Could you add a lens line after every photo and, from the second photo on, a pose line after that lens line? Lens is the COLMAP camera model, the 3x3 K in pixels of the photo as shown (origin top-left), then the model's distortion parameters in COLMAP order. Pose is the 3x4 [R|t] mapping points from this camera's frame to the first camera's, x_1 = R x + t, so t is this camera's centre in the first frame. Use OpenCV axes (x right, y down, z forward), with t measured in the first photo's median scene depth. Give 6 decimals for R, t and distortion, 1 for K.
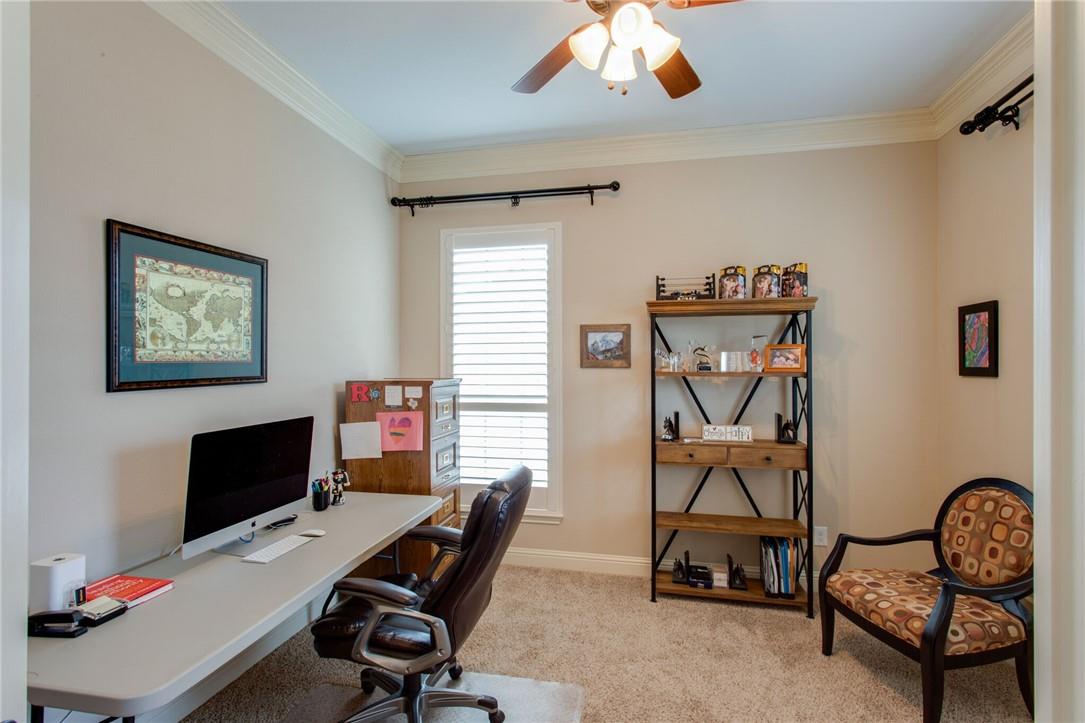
lens RADIAL K [[522.1, 0, 541.0], [0, 522.1, 362.1], [0, 0, 1]] dist [-0.001073, 0.000670]
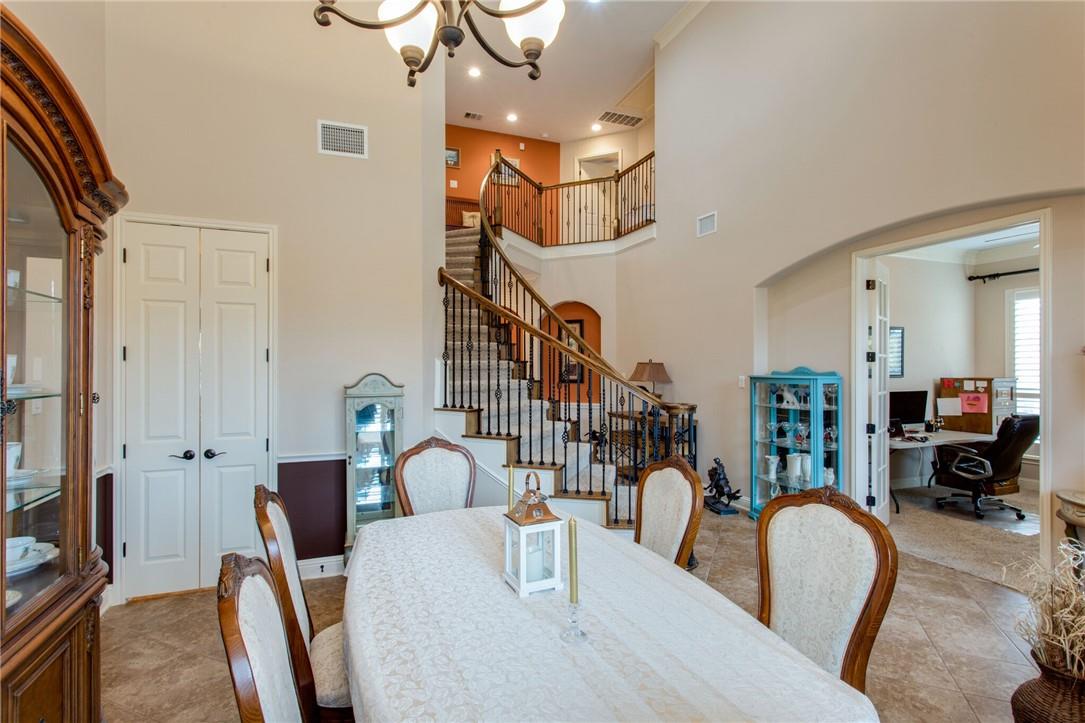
lens RADIAL K [[522.1, 0, 536.5], [0, 522.1, 367.2], [0, 0, 1]] dist [-0.001073, 0.000670]
pose [[0.558316, 0.002082, -0.829626, 0.458045], [-0.000091, 0.999997, 0.002448, -0.010816], [0.829629, -0.001291, 0.558314, -1.514946]]
